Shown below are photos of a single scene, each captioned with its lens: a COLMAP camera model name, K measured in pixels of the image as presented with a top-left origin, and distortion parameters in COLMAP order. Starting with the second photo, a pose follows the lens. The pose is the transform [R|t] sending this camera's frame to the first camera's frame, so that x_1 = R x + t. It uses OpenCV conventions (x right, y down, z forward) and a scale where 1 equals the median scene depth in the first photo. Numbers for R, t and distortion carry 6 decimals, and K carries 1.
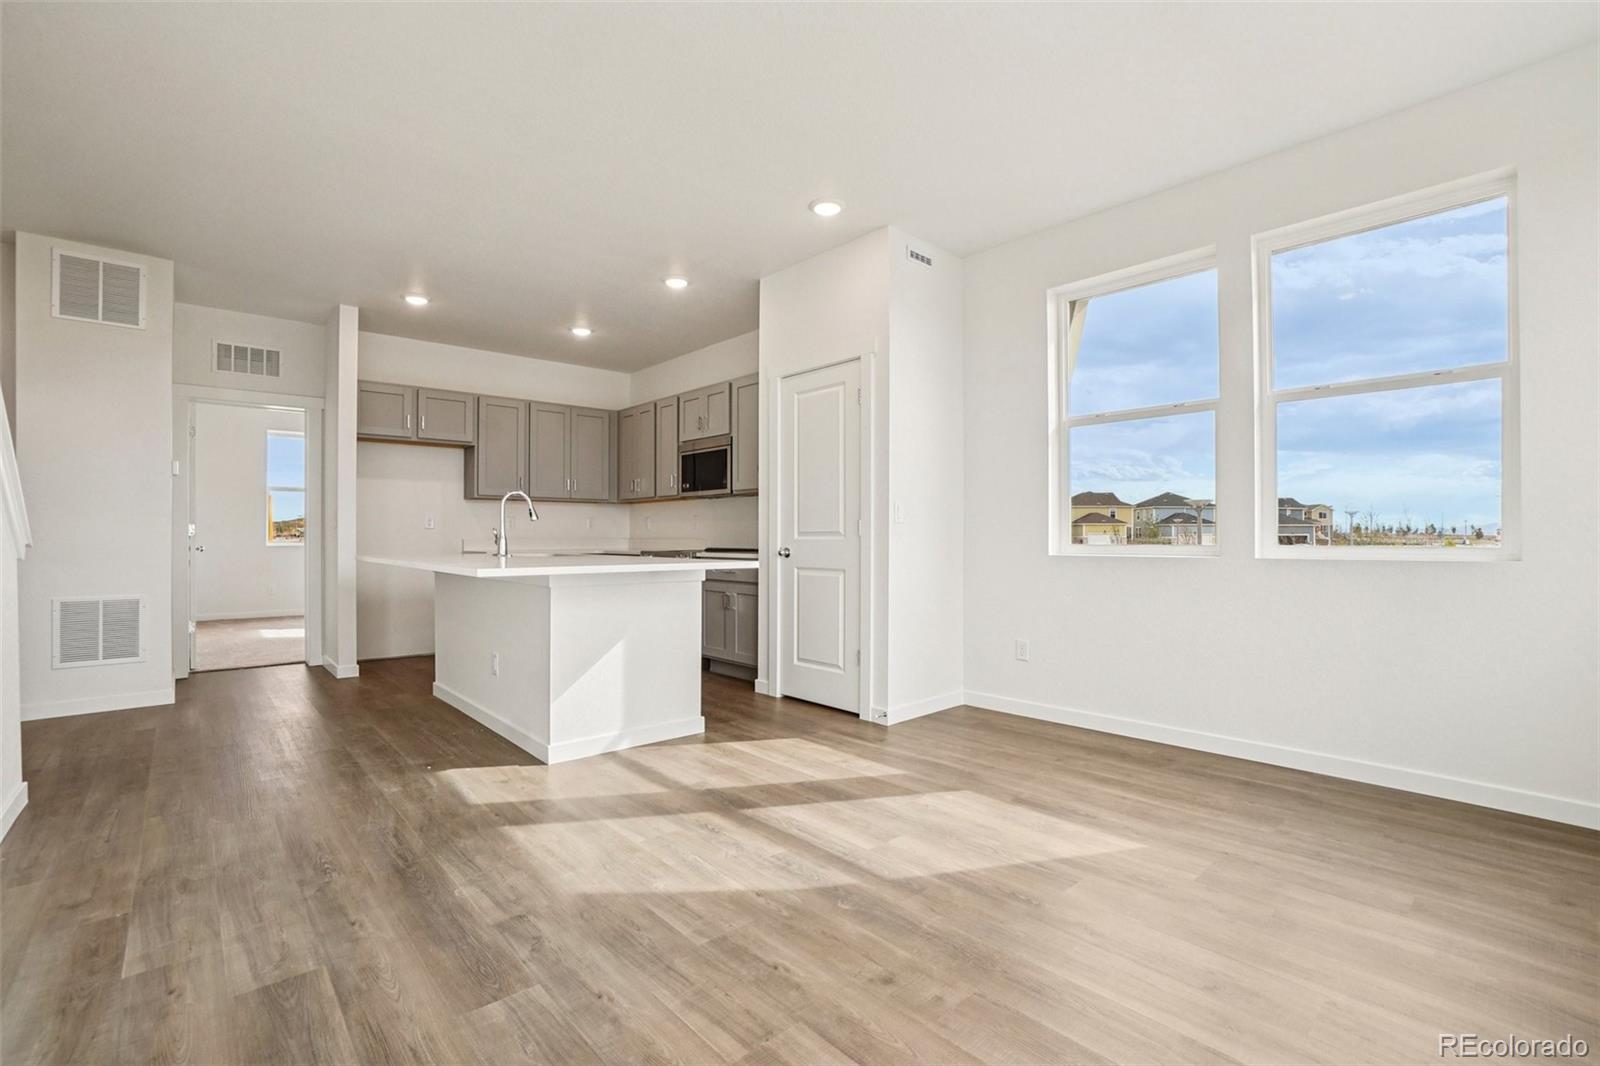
lens RADIAL K [[712.8, 0, 804.9], [0, 712.8, 536.9], [0, 0, 1]] dist [-0.053880, 0.012126]
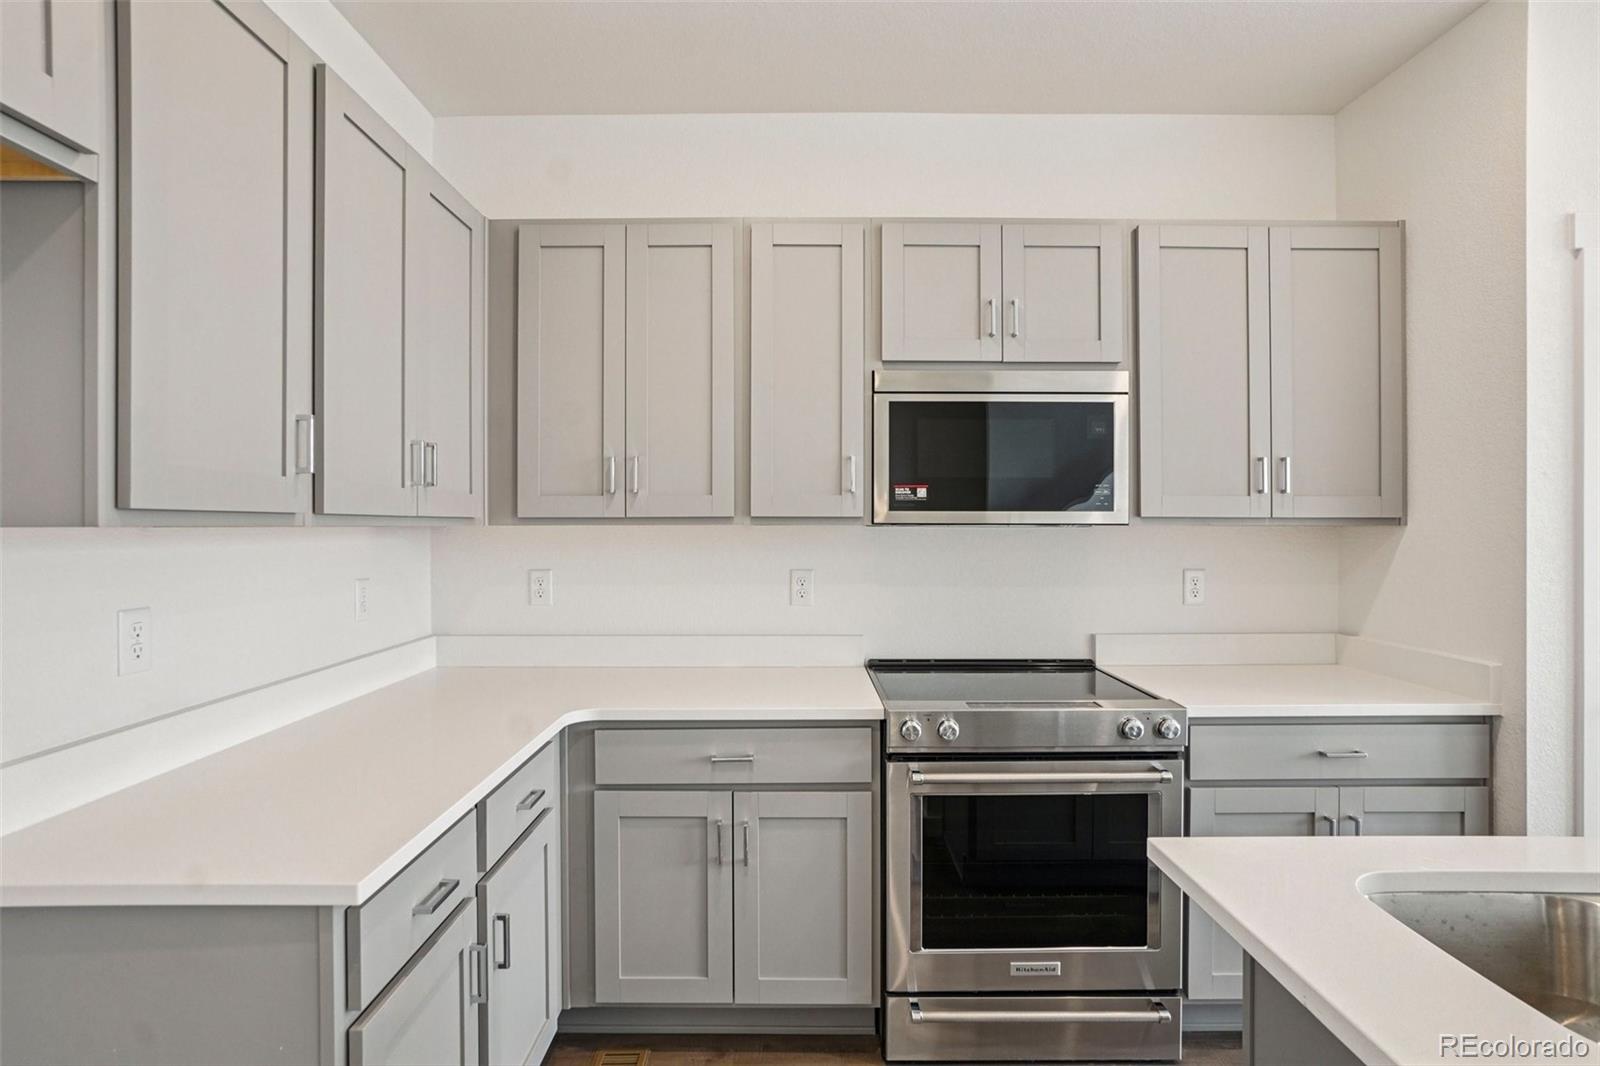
lens RADIAL K [[837.1, 0, 800.0], [0, 837.1, 533.0], [0, 0, 1]] dist [-0.048241, 0.024565]
pose [[0.676762, -0.003834, 0.736192, -0.686245], [0.000166, 0.999987, 0.005055, -0.074904], [-0.736202, -0.003298, 0.676754, 1.056620]]
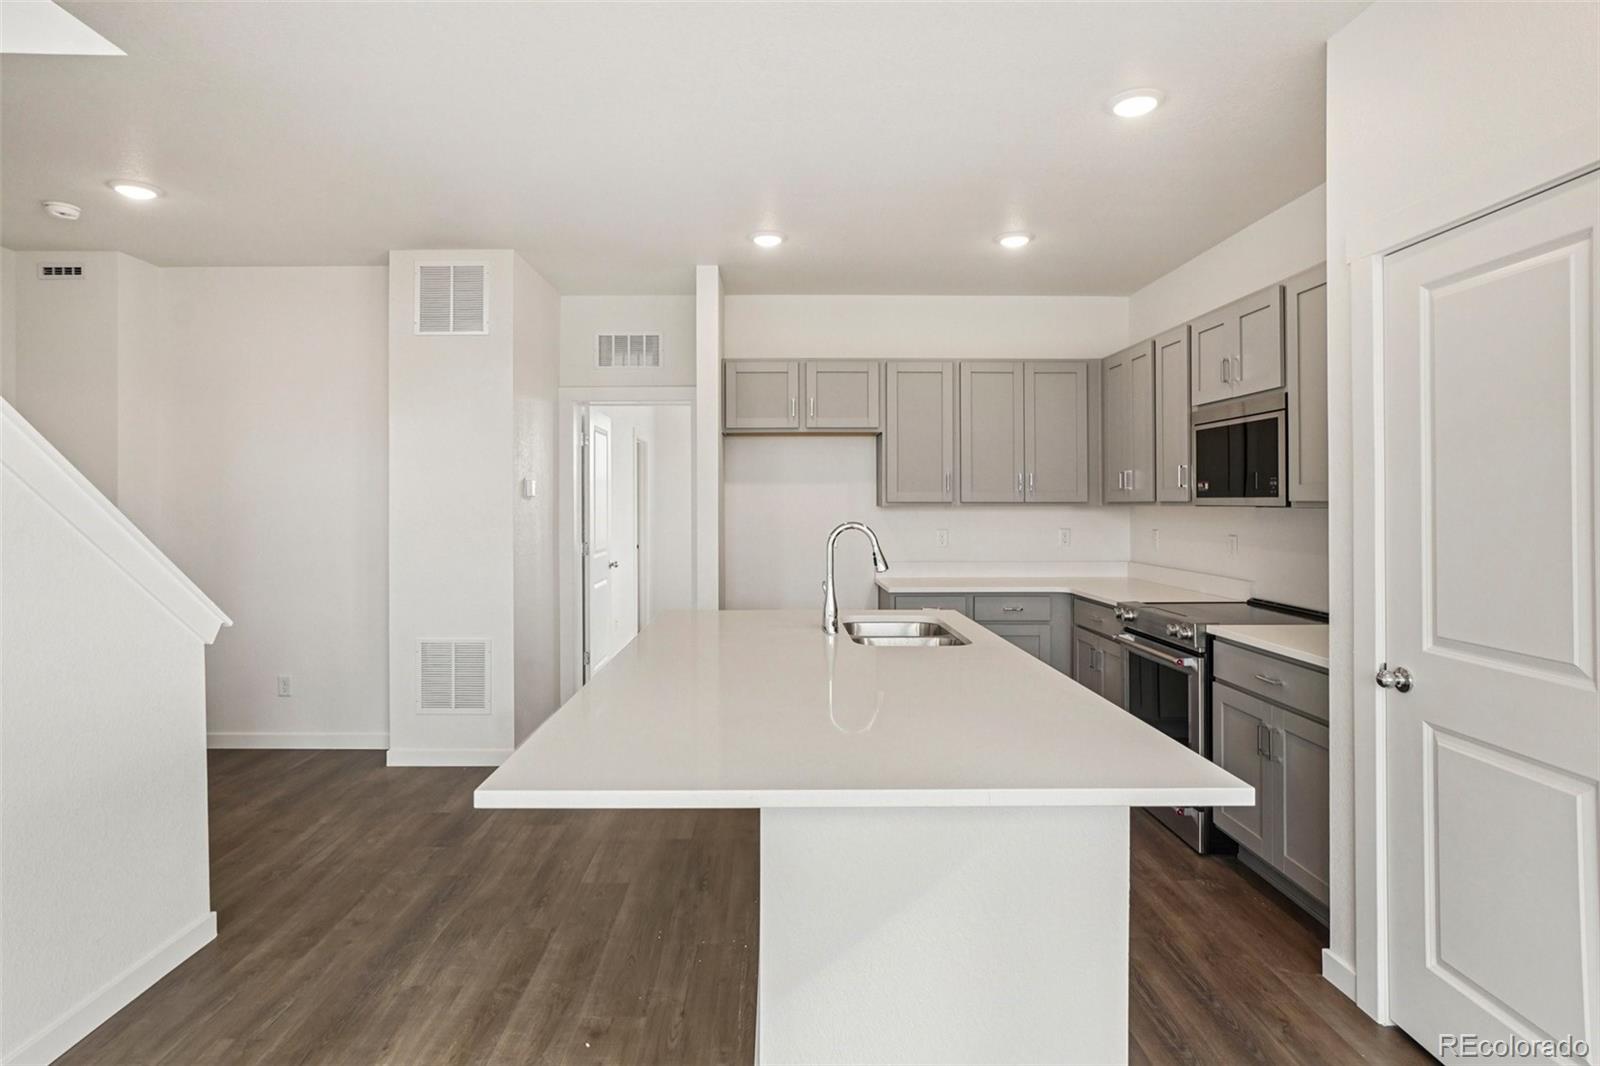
lens RADIAL K [[847.6, 0, 789.0], [0, 847.6, 494.6], [0, 0, 1]] dist [-0.058828, 0.044199]
pose [[0.749796, -0.006462, -0.661638, 0.028017], [0.001184, 0.999964, -0.008424, -0.082775], [0.661668, 0.005534, 0.749777, 0.417403]]
